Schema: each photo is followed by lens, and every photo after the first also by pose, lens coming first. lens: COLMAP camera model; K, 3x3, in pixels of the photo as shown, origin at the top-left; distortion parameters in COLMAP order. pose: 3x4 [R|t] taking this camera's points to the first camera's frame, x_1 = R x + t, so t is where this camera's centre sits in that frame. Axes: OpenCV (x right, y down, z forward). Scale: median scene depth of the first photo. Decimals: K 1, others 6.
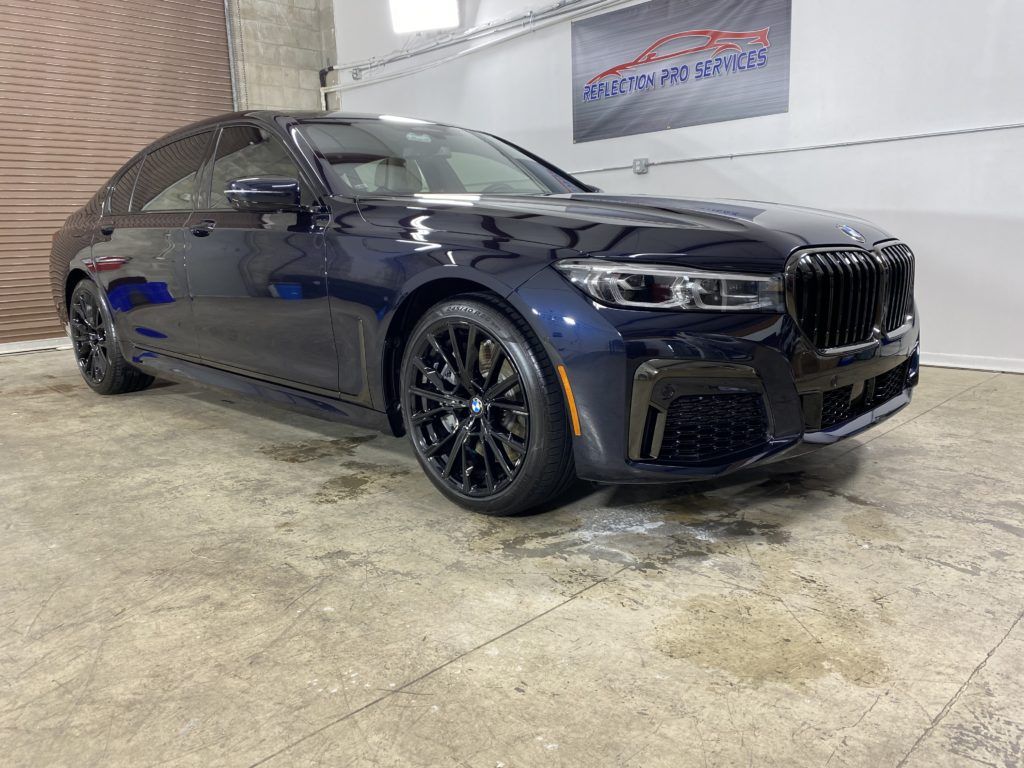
lens RADIAL K [[792.1, 0, 515.9], [0, 792.1, 380.1], [0, 0, 1]] dist [0.011156, -0.007889]
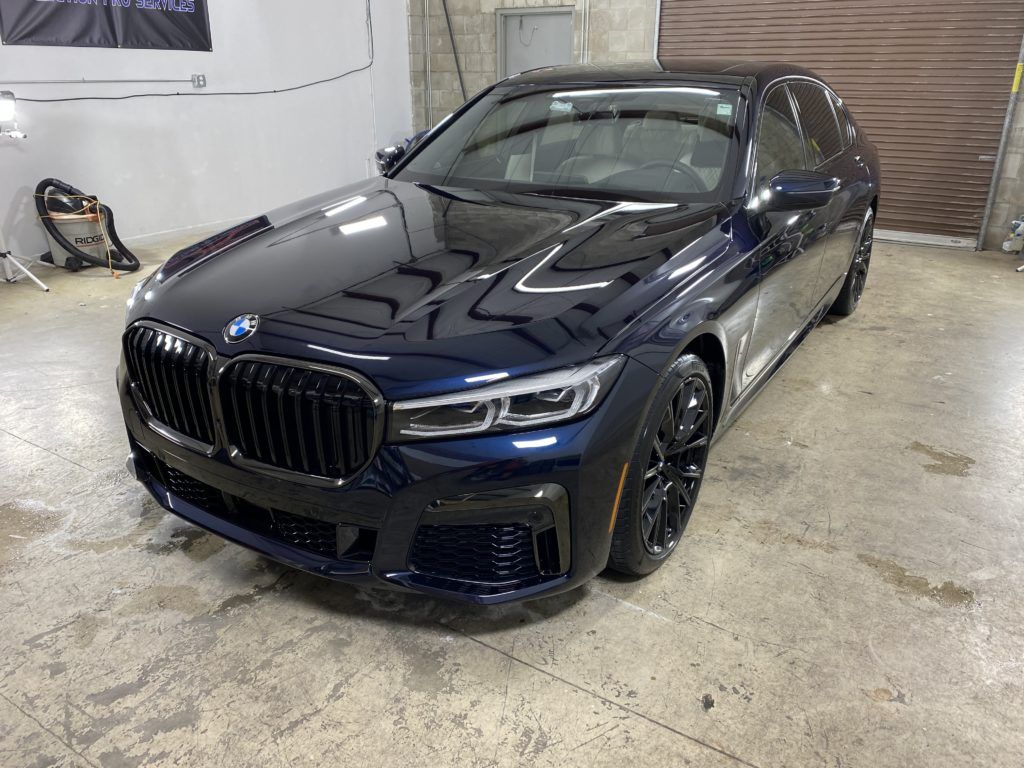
lens RADIAL K [[781.5, 0, 512.0], [0, 781.5, 384.0], [0, 0, 1]] dist [0.007996, -0.000231]
pose [[0.208325, 0.395358, -0.894591, 1.045670], [-0.186978, 0.913888, 0.360344, -0.407597], [0.960021, 0.092200, 0.264309, 0.892159]]
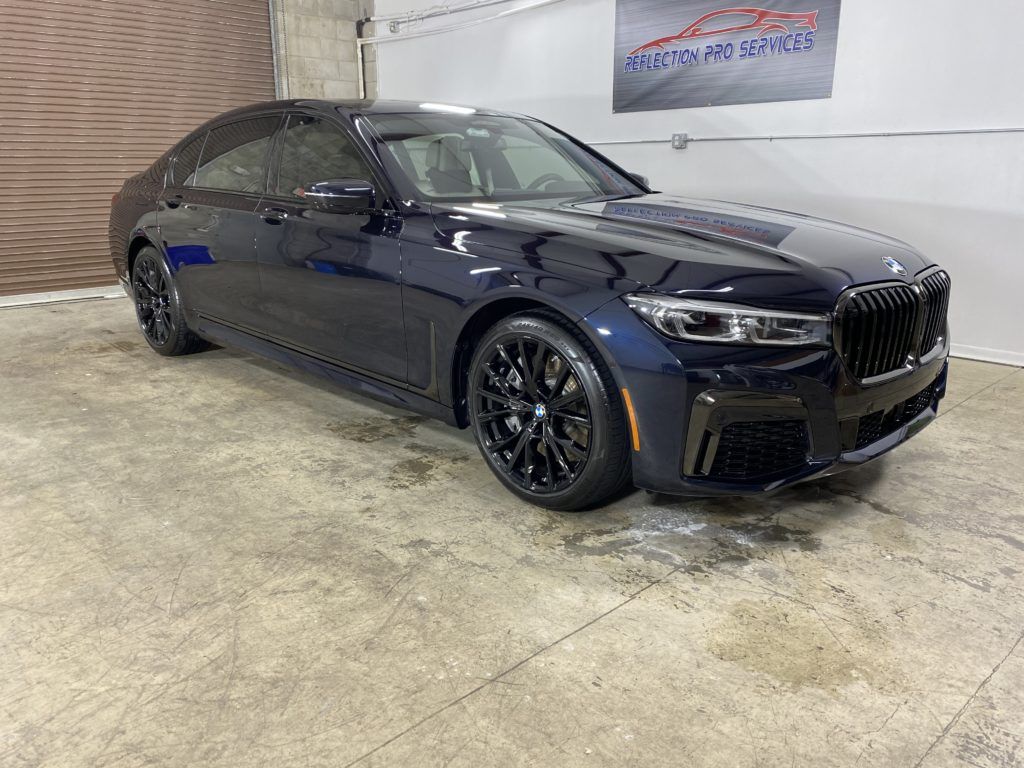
lens RADIAL K [[793.0, 0, 507.3], [0, 793.0, 380.4], [0, 0, 1]] dist [0.011541, -0.009049]
pose [[0.999142, 0.036934, -0.018742, -0.064981], [-0.035263, 0.995942, 0.082797, -0.084599], [0.021724, -0.082065, 0.996390, -0.084518]]
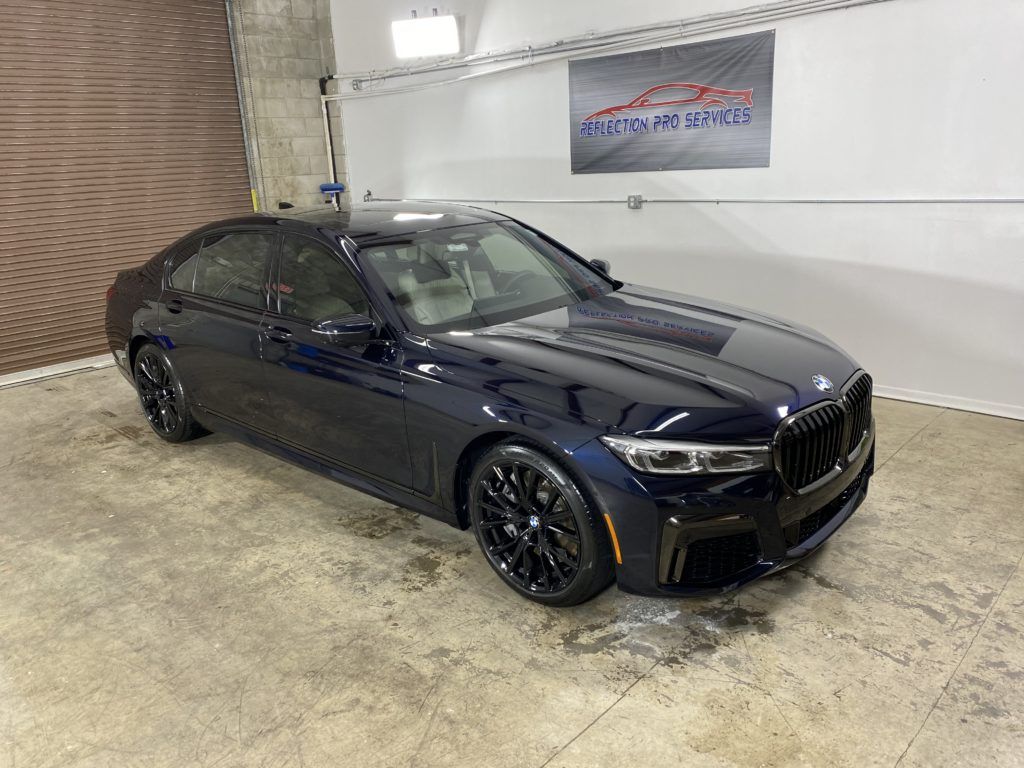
lens RADIAL K [[789.2, 0, 515.3], [0, 789.2, 381.0], [0, 0, 1]] dist [0.012152, -0.006798]
pose [[0.999227, -0.024044, 0.031091, -0.097020], [0.020842, 0.994818, 0.099508, -0.274884], [-0.033322, -0.098783, 0.994551, -0.215482]]
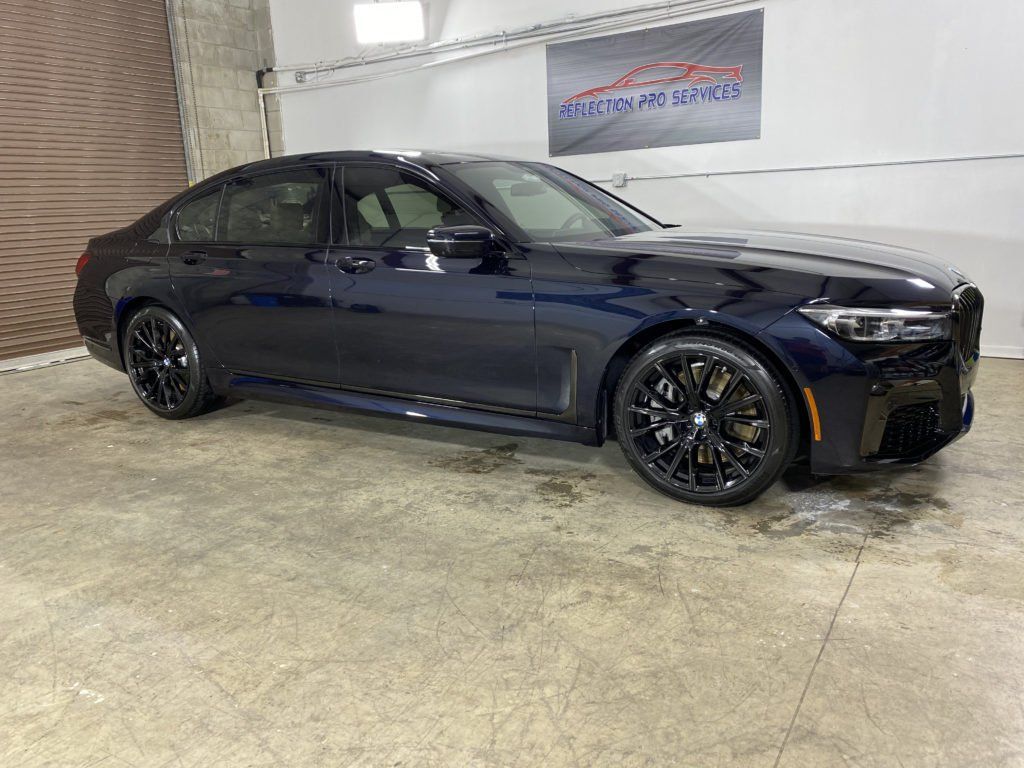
lens RADIAL K [[789.1, 0, 509.9], [0, 789.1, 382.7], [0, 0, 1]] dist [0.012096, -0.006651]
pose [[0.974415, -0.056905, 0.217433, -0.509667], [0.049652, 0.998017, 0.038685, -0.073694], [-0.219204, -0.026899, 0.975308, -0.116515]]
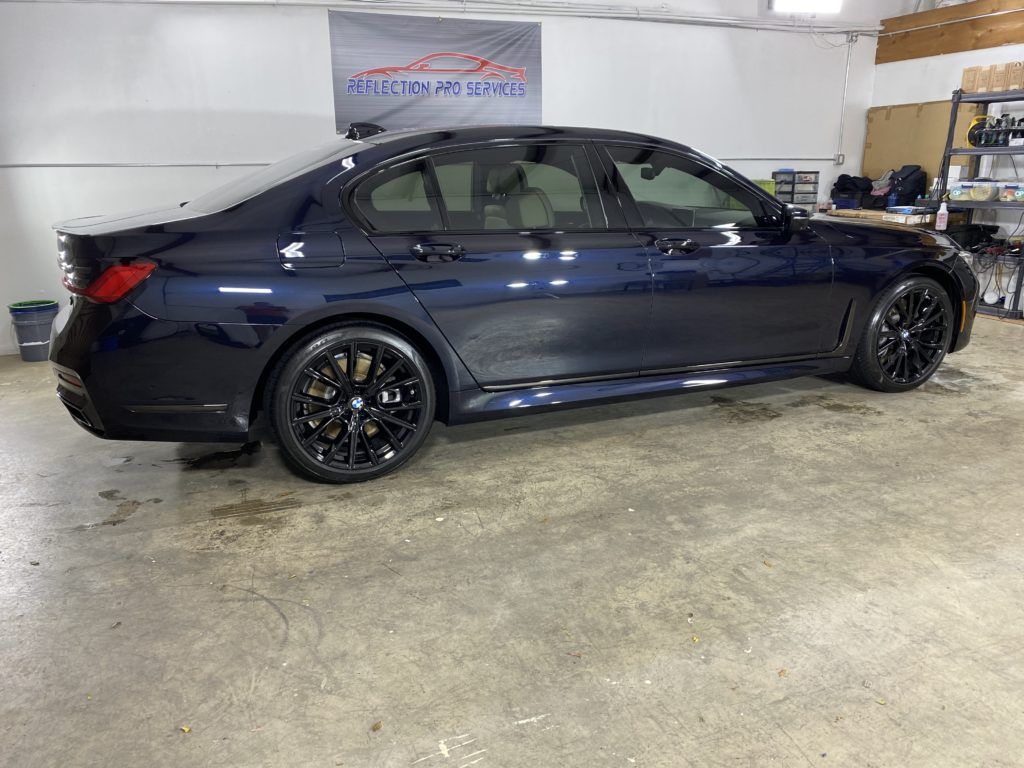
lens RADIAL K [[792.1, 0, 515.9], [0, 792.1, 380.1], [0, 0, 1]] dist [0.011156, -0.007889]
pose [[0.375263, -0.213479, 0.902000, -1.766301], [0.165439, 0.972918, 0.161435, -0.265318], [-0.912035, 0.088646, 0.400418, 0.924366]]
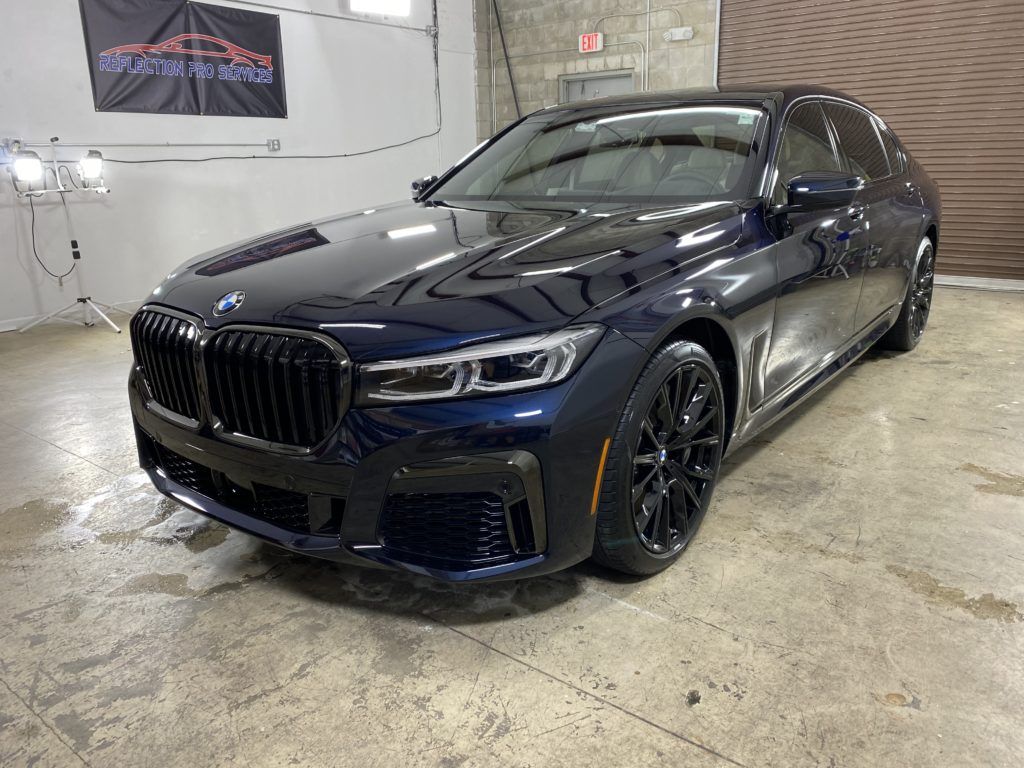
lens RADIAL K [[782.7, 0, 515.1], [0, 782.7, 384.9], [0, 0, 1]] dist [0.007890, -0.001191]
pose [[0.110323, 0.305908, -0.945648, 1.077423], [-0.161520, 0.944326, 0.286637, -0.332778], [0.980684, 0.121118, 0.153591, 0.994560]]
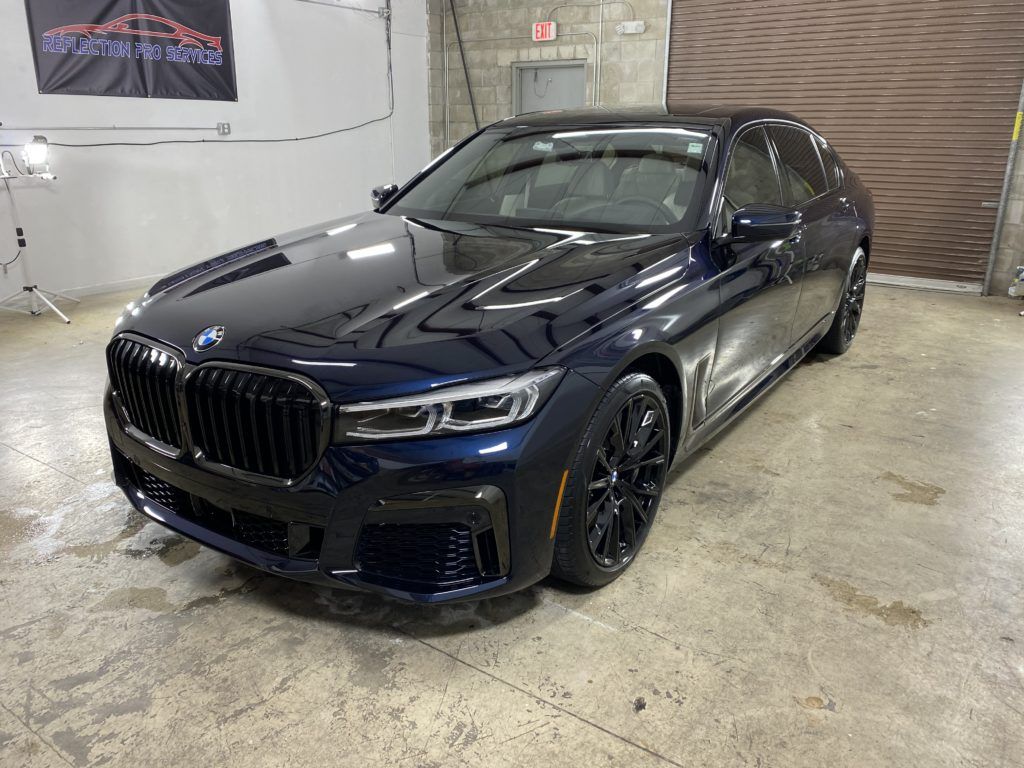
lens RADIAL K [[783.4, 0, 512.8], [0, 783.4, 387.5], [0, 0, 1]] dist [0.008814, -0.003866]
pose [[0.168892, 0.344732, -0.923383, 1.110182], [-0.188379, 0.930861, 0.313068, -0.402635], [0.967465, 0.121071, 0.222155, 0.960221]]
